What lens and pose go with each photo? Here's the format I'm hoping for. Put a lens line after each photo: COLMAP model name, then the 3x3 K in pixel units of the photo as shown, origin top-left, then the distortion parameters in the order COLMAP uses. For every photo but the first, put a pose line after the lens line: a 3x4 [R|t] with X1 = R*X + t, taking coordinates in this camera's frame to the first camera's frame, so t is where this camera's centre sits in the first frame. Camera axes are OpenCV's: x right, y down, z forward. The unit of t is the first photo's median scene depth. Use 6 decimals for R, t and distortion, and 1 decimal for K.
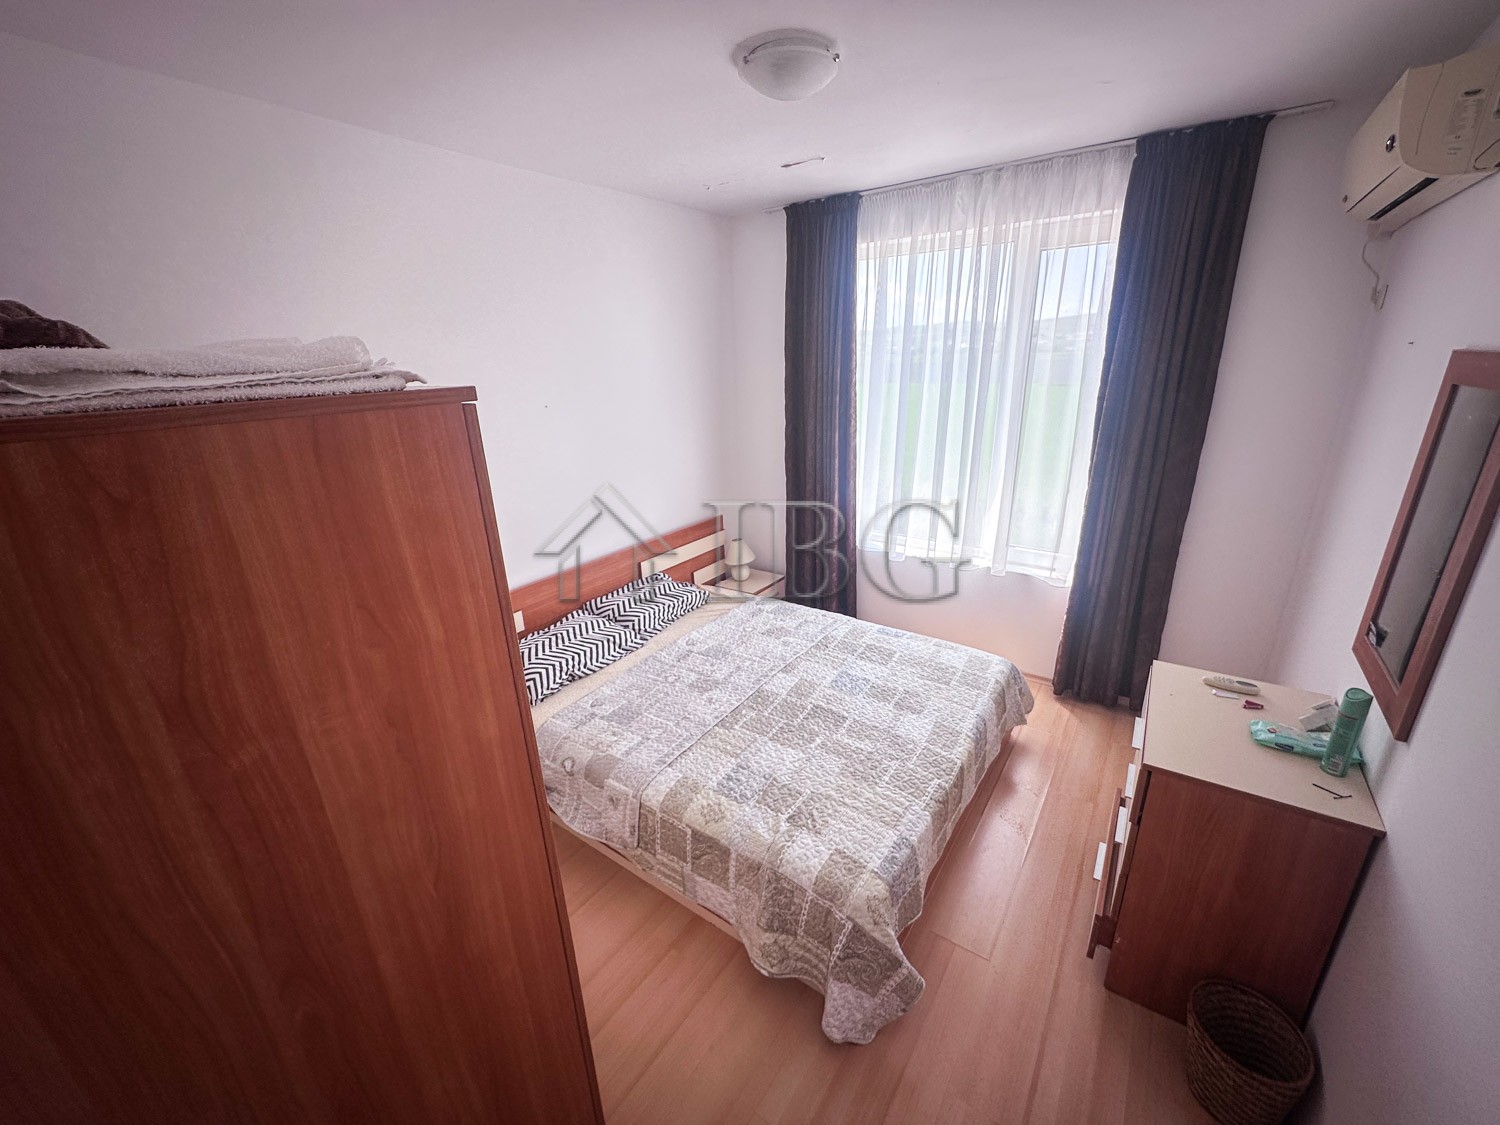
lens RADIAL K [[599.2, 0, 751.5], [0, 599.2, 566.5], [0, 0, 1]] dist [-0.001766, 0.000165]
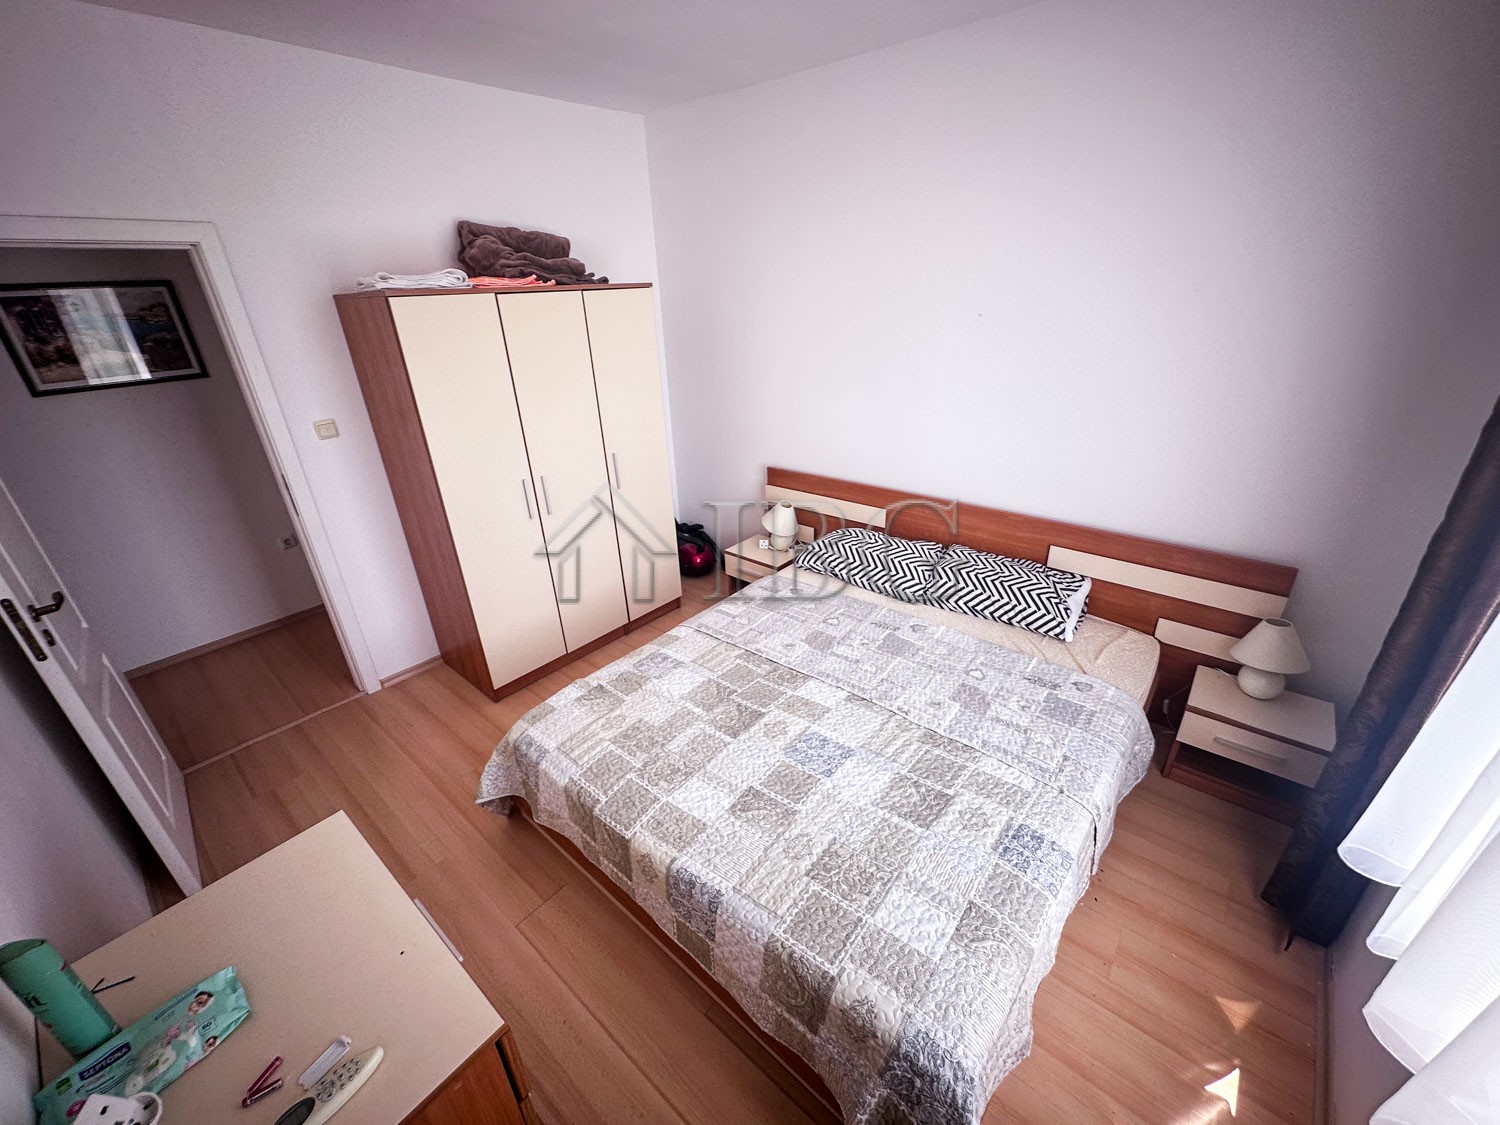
lens RADIAL K [[599.2, 0, 749.1], [0, 599.2, 563.8], [0, 0, 1]] dist [-0.001766, 0.000165]
pose [[-0.089181, 0.455657, -0.885677, 0.711974], [-0.294461, 0.837410, 0.460476, -0.300547], [0.951493, 0.301863, 0.059492, 0.831217]]
